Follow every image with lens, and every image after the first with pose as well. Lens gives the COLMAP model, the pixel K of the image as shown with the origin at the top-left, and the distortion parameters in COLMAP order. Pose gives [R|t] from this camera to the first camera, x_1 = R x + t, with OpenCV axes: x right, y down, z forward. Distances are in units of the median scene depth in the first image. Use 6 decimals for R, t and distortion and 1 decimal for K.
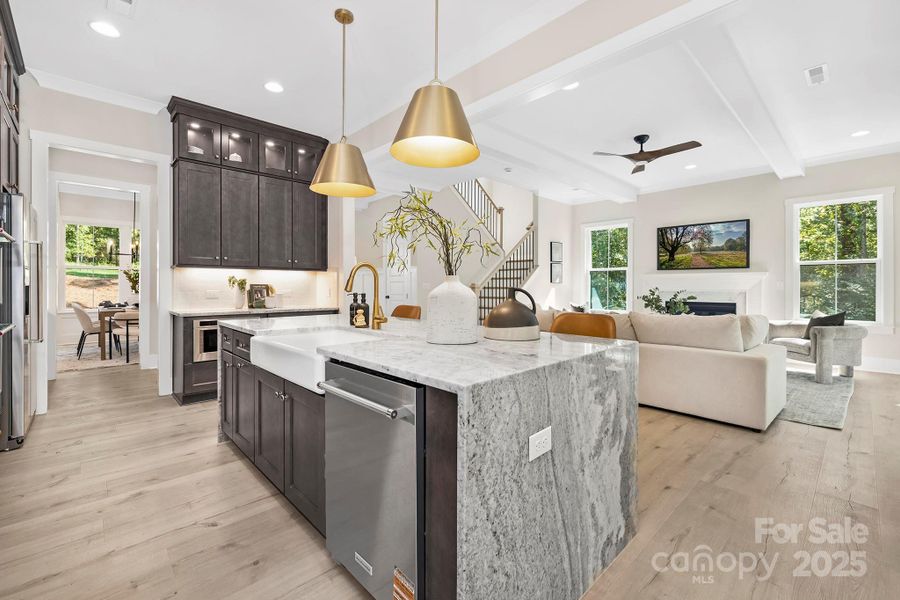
lens RADIAL K [[385.2, 0, 453.2], [0, 385.2, 285.5], [0, 0, 1]] dist [0.004196, 0.000017]
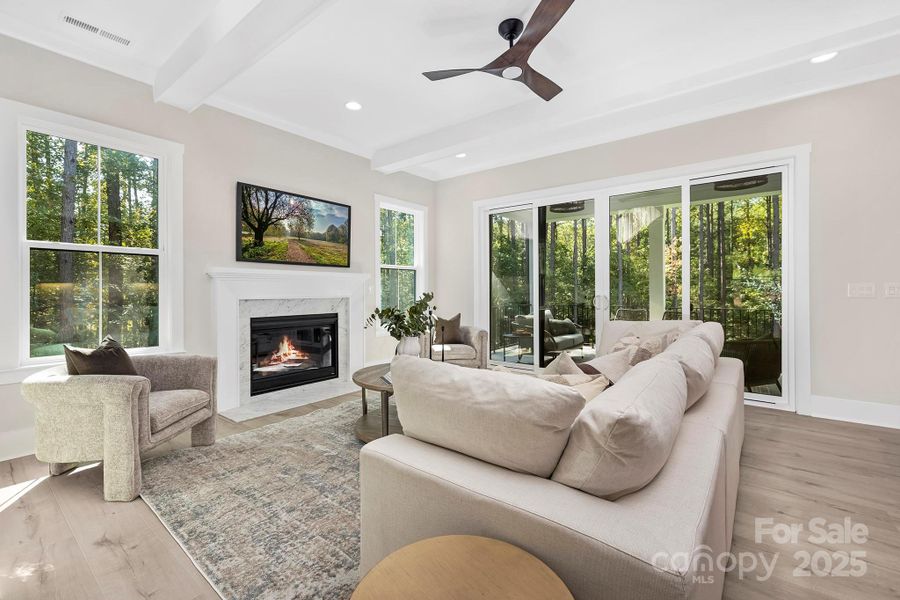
lens RADIAL K [[385.2, 0, 456.0], [0, 385.2, 284.3], [0, 0, 1]] dist [0.004196, 0.000017]
pose [[-0.153258, 0.012490, 0.988107, -0.038567], [0.003290, 0.999921, -0.012129, -0.000149], [-0.988181, 0.001392, -0.153286, 0.823402]]
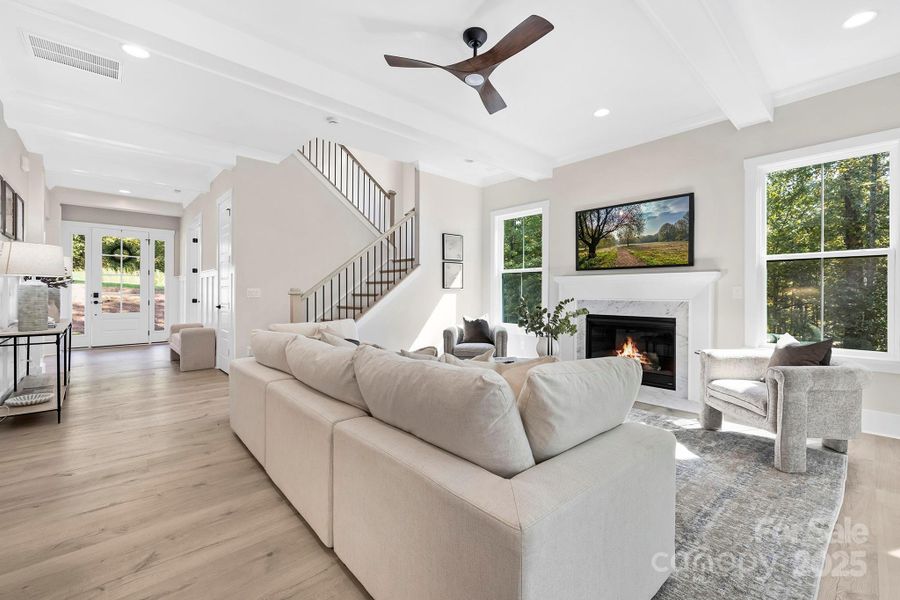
lens RADIAL K [[385.2, 0, 443.9], [0, 385.2, 292.3], [0, 0, 1]] dist [0.004196, 0.000017]
pose [[0.999773, 0.003957, -0.020942, 0.318491], [-0.003982, 0.999991, -0.001146, 0.001616], [0.020938, 0.001229, 0.999780, 0.293991]]
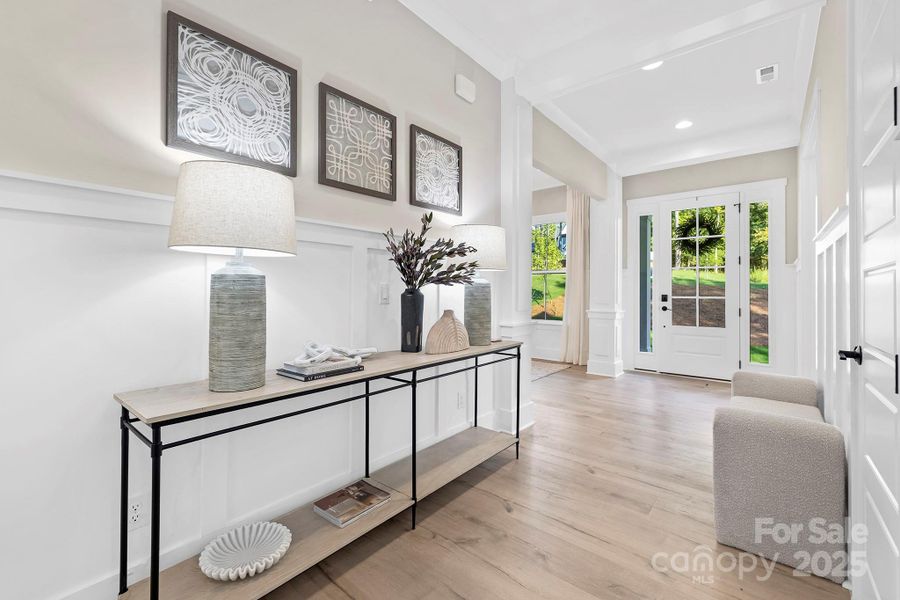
lens RADIAL K [[385.2, 0, 450.3], [0, 385.2, 292.7], [0, 0, 1]] dist [0.004196, 0.000017]
pose [[0.145312, 0.002063, -0.989384, -0.654192], [-0.006710, 0.999977, 0.001099, 0.007050], [0.989363, 0.006479, 0.145323, 1.968812]]
